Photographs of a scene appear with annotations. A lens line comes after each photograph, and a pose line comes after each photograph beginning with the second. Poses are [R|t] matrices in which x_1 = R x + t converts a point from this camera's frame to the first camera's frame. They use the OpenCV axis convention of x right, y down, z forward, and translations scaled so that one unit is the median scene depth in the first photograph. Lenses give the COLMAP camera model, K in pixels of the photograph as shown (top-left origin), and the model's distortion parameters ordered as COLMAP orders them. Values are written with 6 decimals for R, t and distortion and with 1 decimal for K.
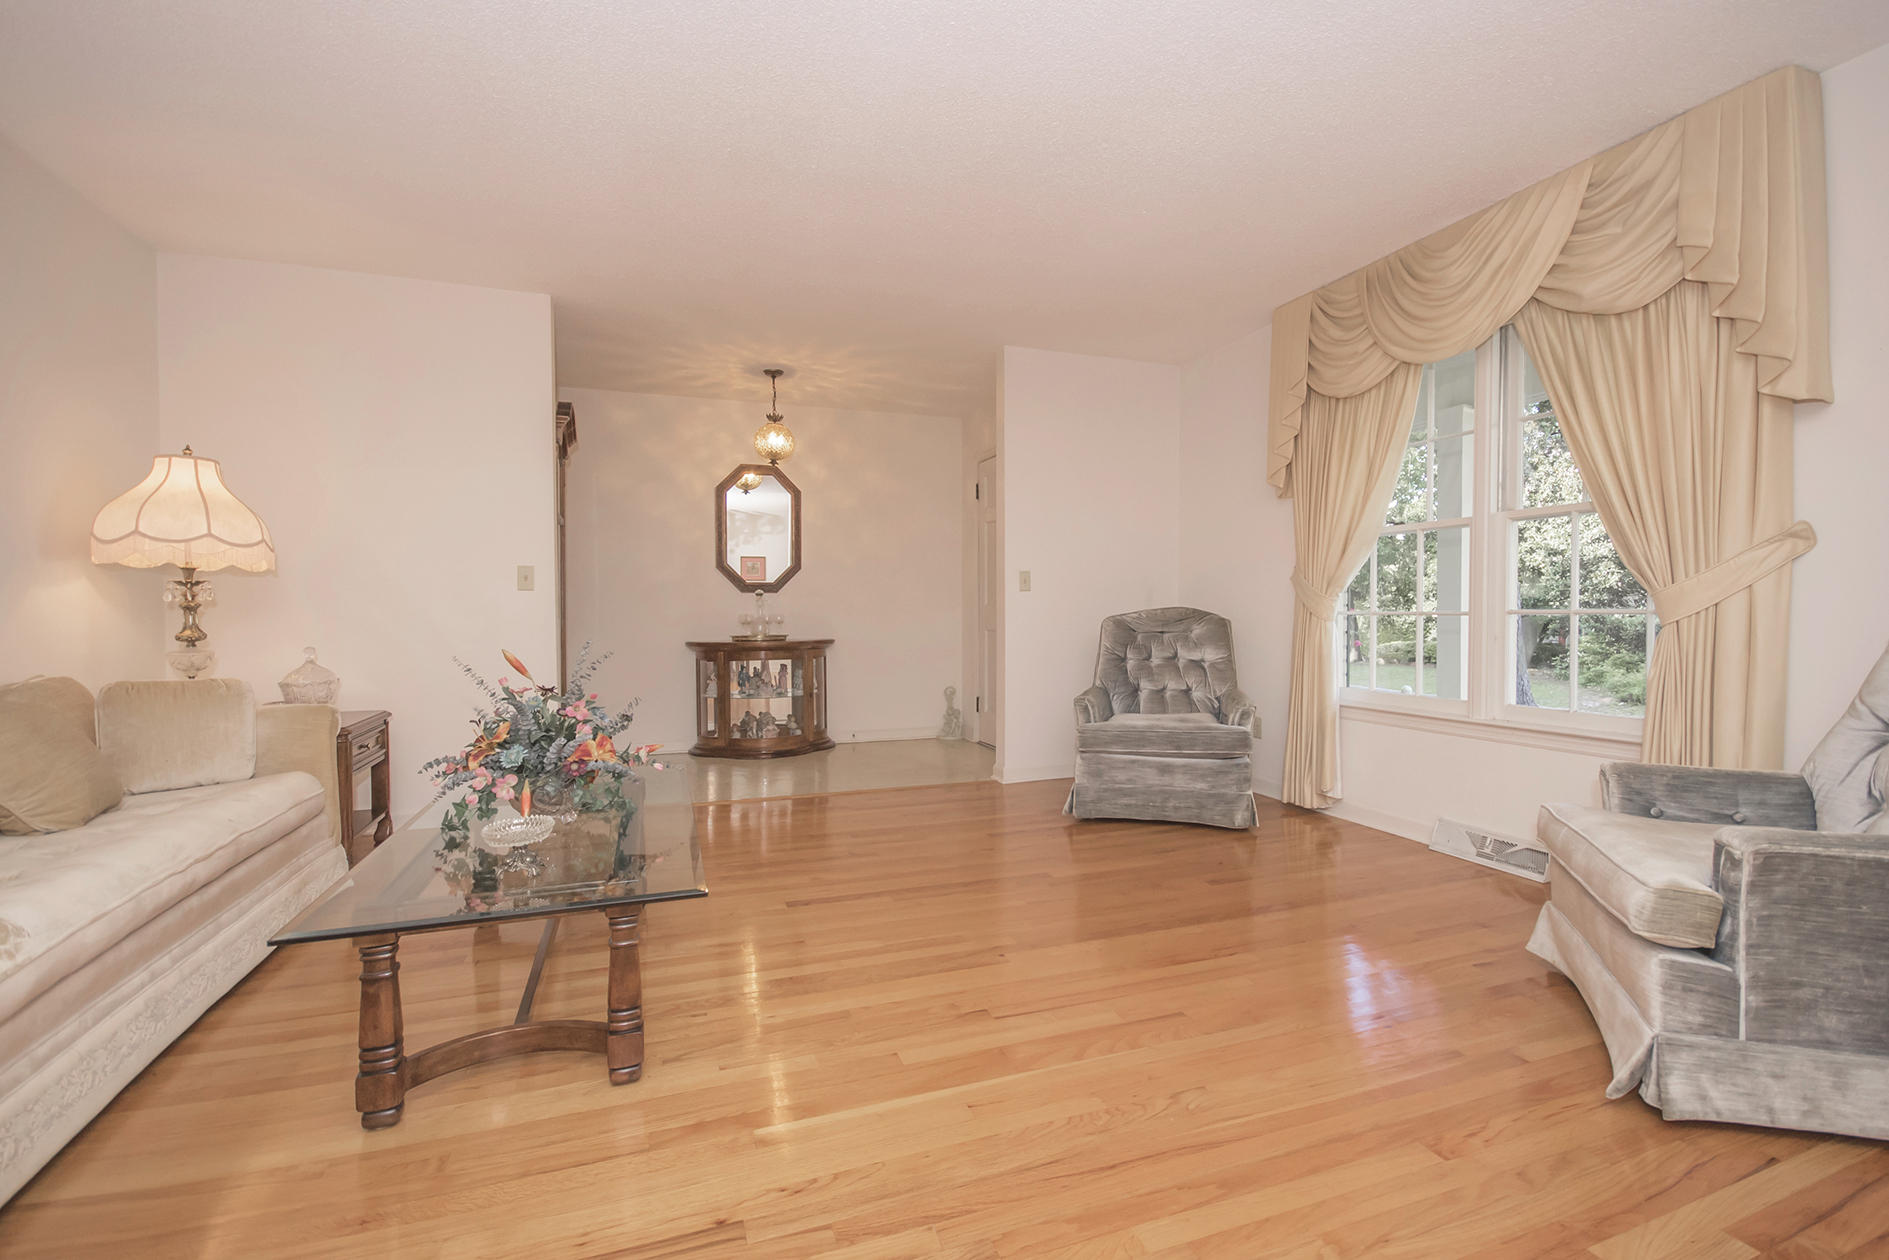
lens RADIAL K [[837.9, 0, 949.1], [0, 837.9, 637.0], [0, 0, 1]] dist [-0.016929, -0.001004]
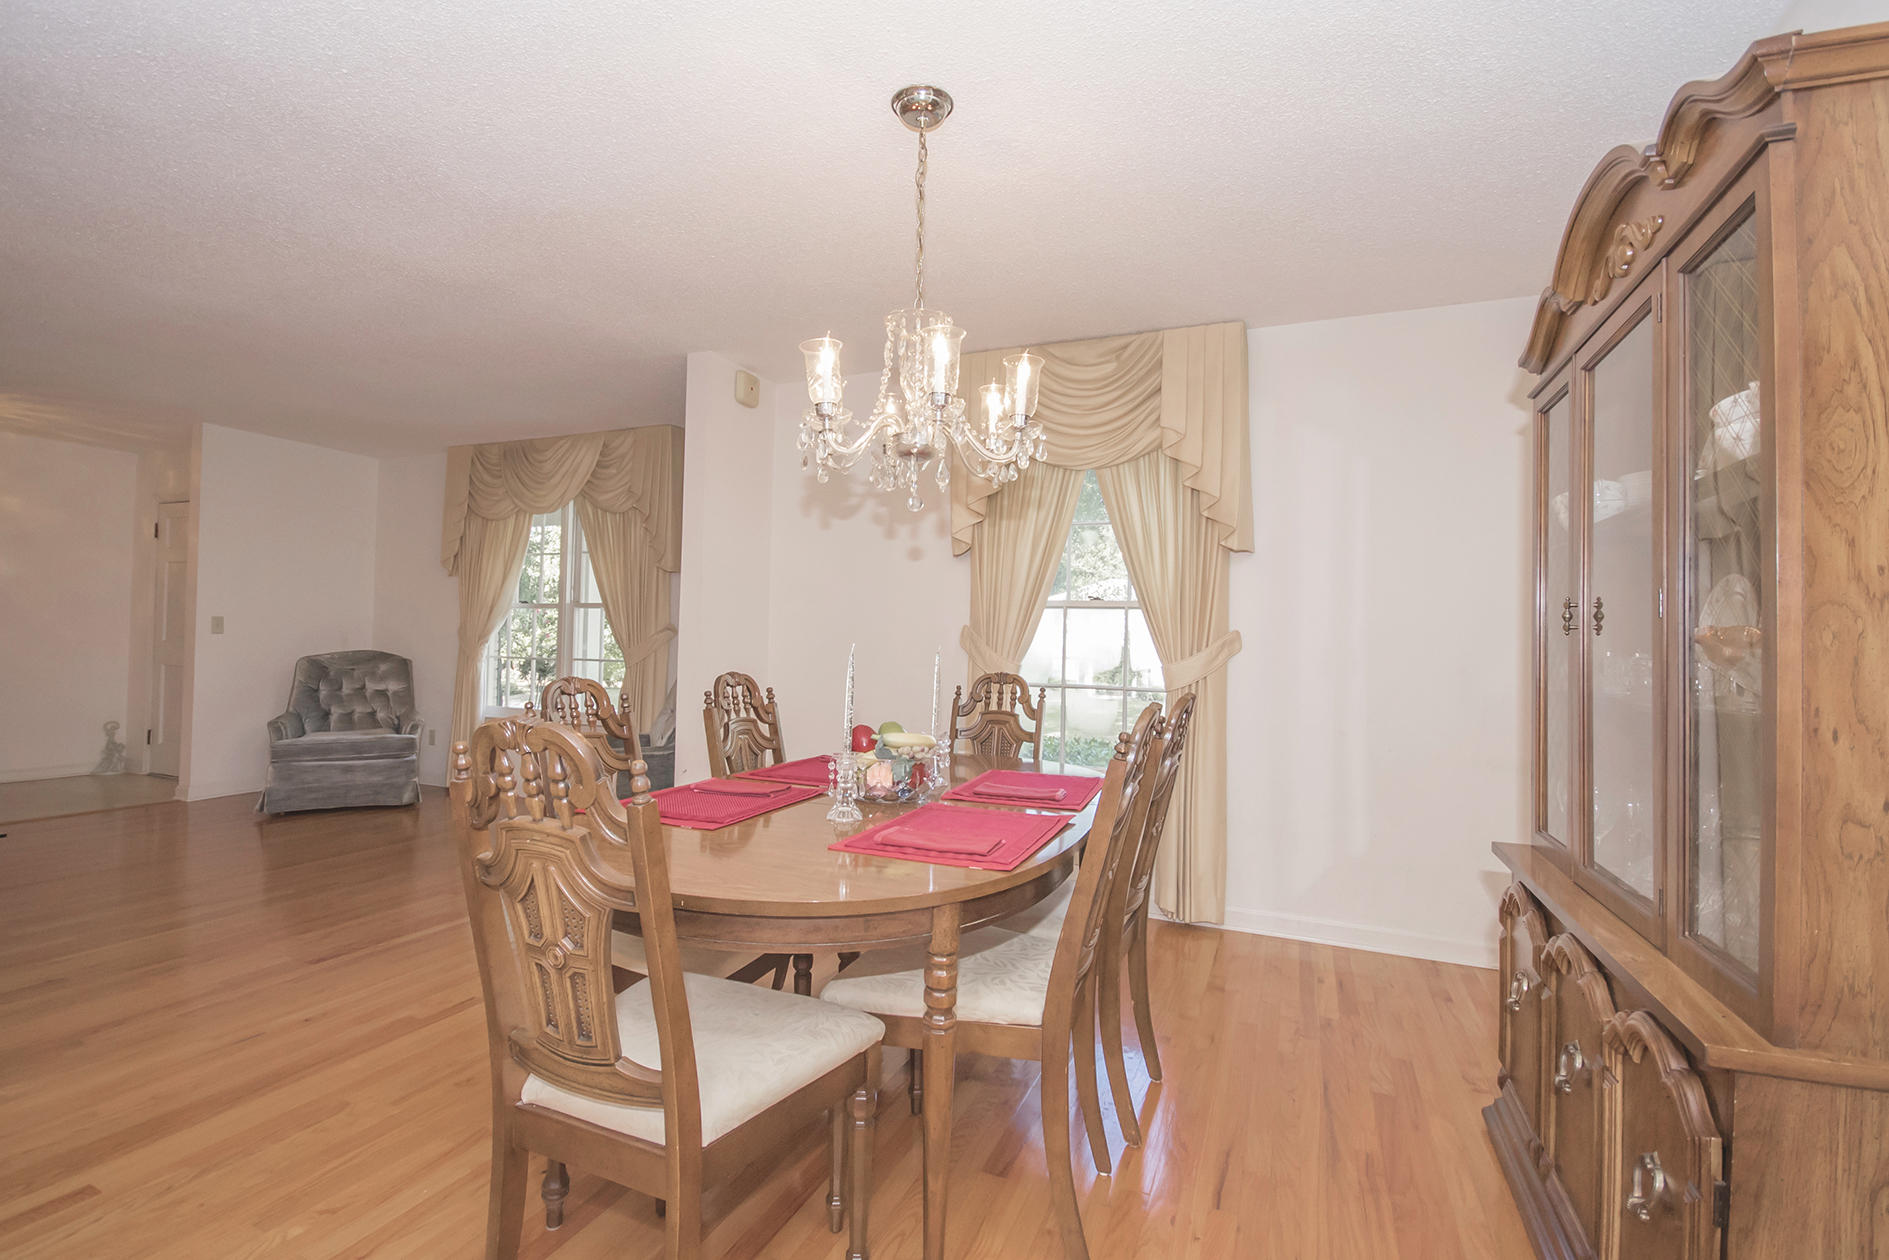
lens RADIAL K [[837.9, 0, 945.5], [0, 837.9, 633.3], [0, 0, 1]] dist [-0.016929, -0.001004]
pose [[0.675600, 0.026192, 0.736803, -0.082488], [-0.003568, 0.999473, -0.032258, -0.024221], [-0.737260, 0.019165, 0.675337, -0.592138]]
